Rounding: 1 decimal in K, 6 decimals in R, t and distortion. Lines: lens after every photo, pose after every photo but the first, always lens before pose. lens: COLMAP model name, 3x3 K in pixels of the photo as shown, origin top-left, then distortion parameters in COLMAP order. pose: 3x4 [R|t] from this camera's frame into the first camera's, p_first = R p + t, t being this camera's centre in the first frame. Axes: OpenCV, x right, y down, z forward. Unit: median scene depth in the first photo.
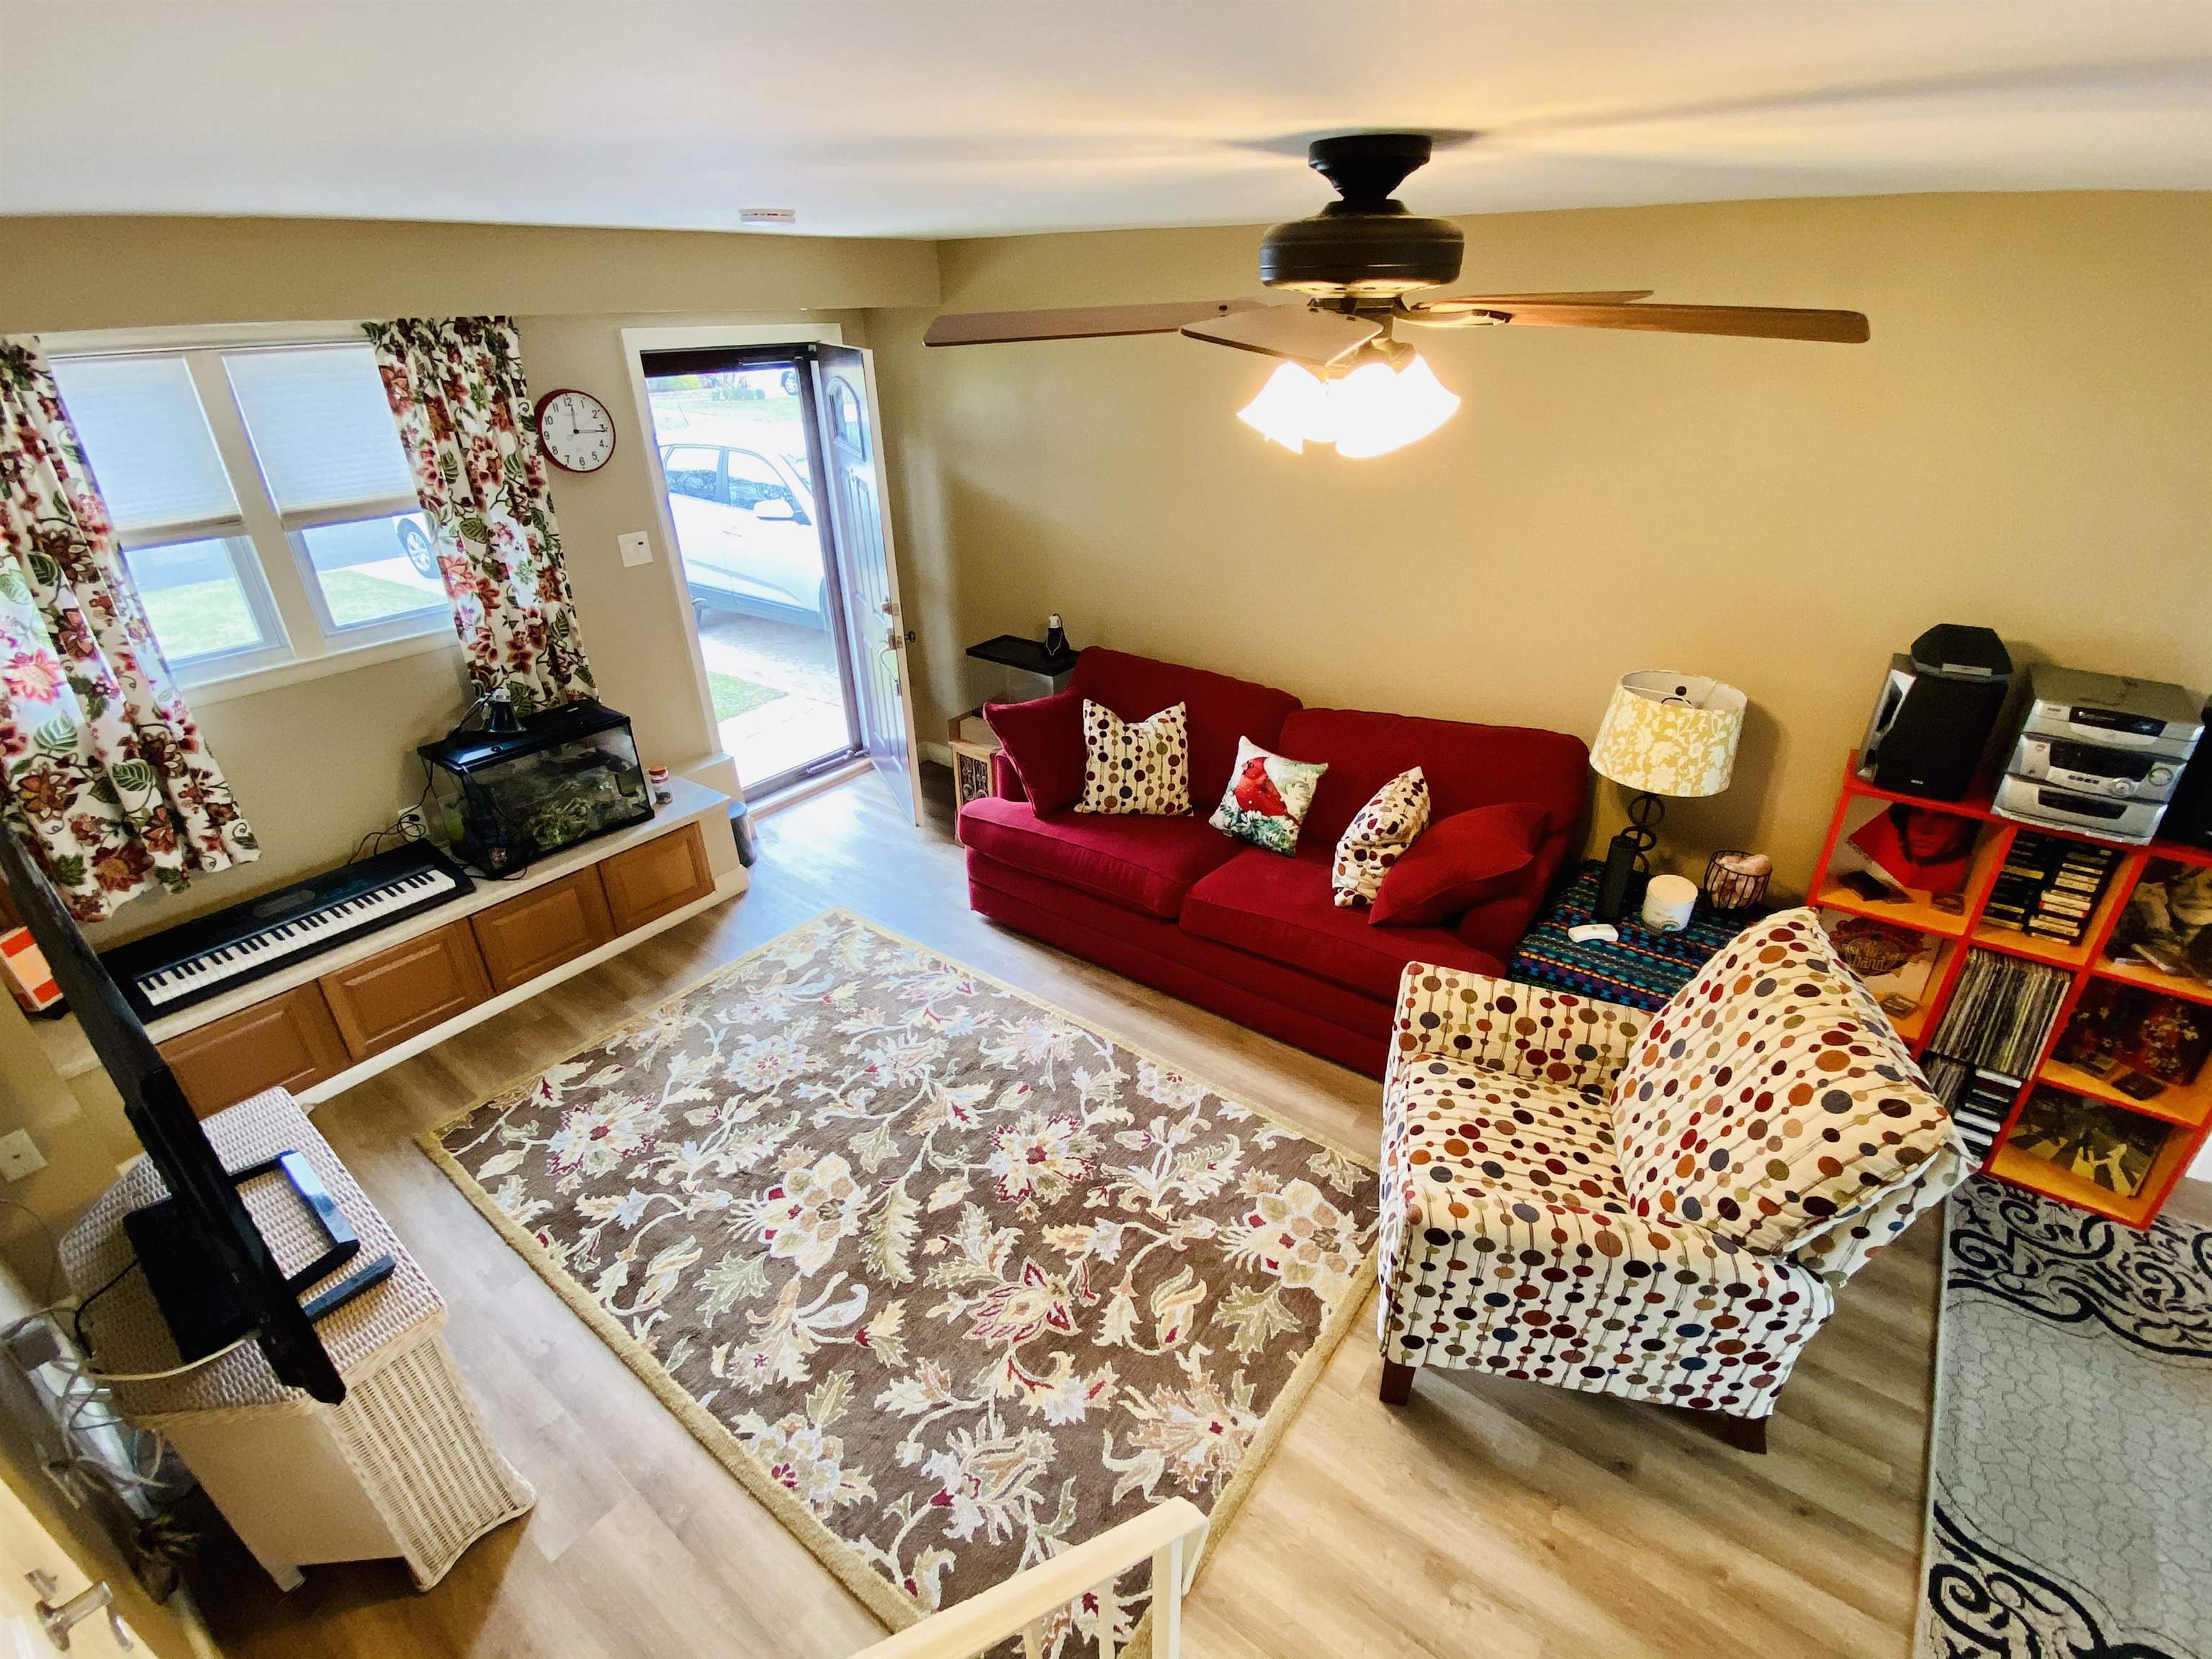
lens RADIAL K [[1026.4, 0, 1096.5], [0, 1026.4, 833.3], [0, 0, 1]] dist [-0.035993, -0.001515]
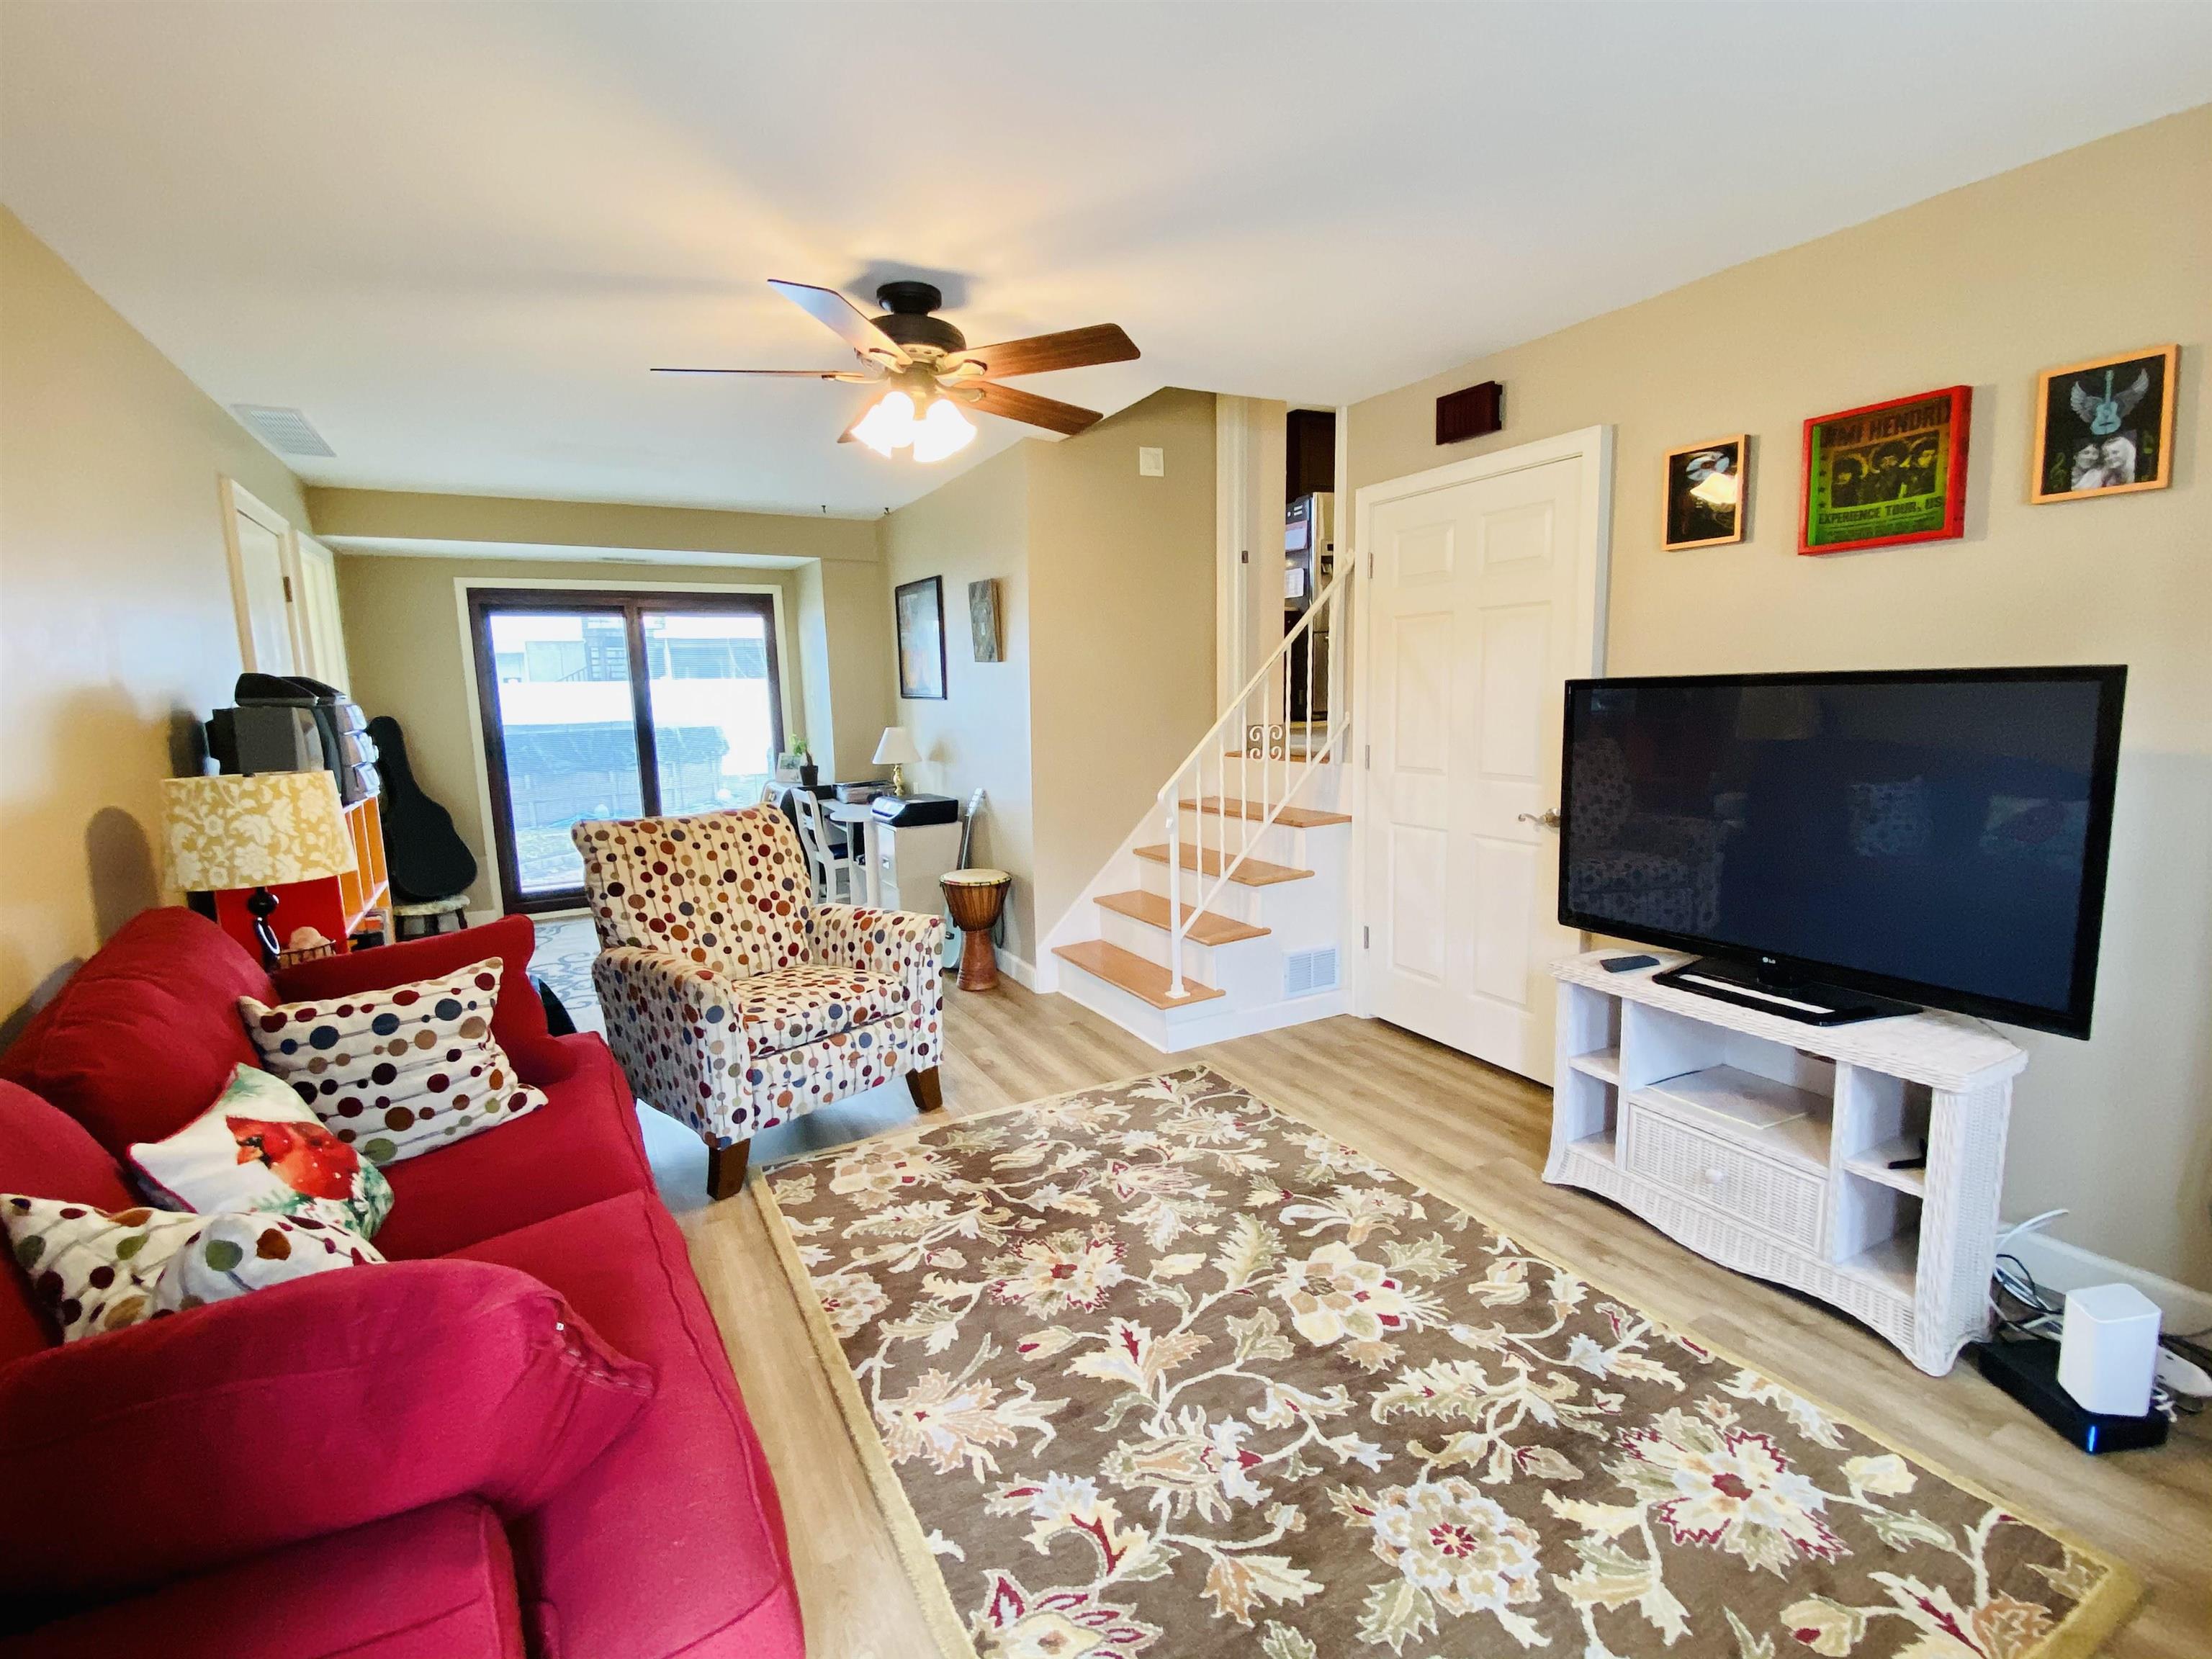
lens RADIAL K [[1026.4, 0, 1096.5], [0, 1026.4, 826.2], [0, 0, 1]] dist [-0.035993, -0.001515]
pose [[-0.914849, -0.019643, 0.403318, -0.419967], [0.215737, 0.820534, 0.529321, -0.413654], [-0.341334, 0.571259, -0.746428, 1.455900]]
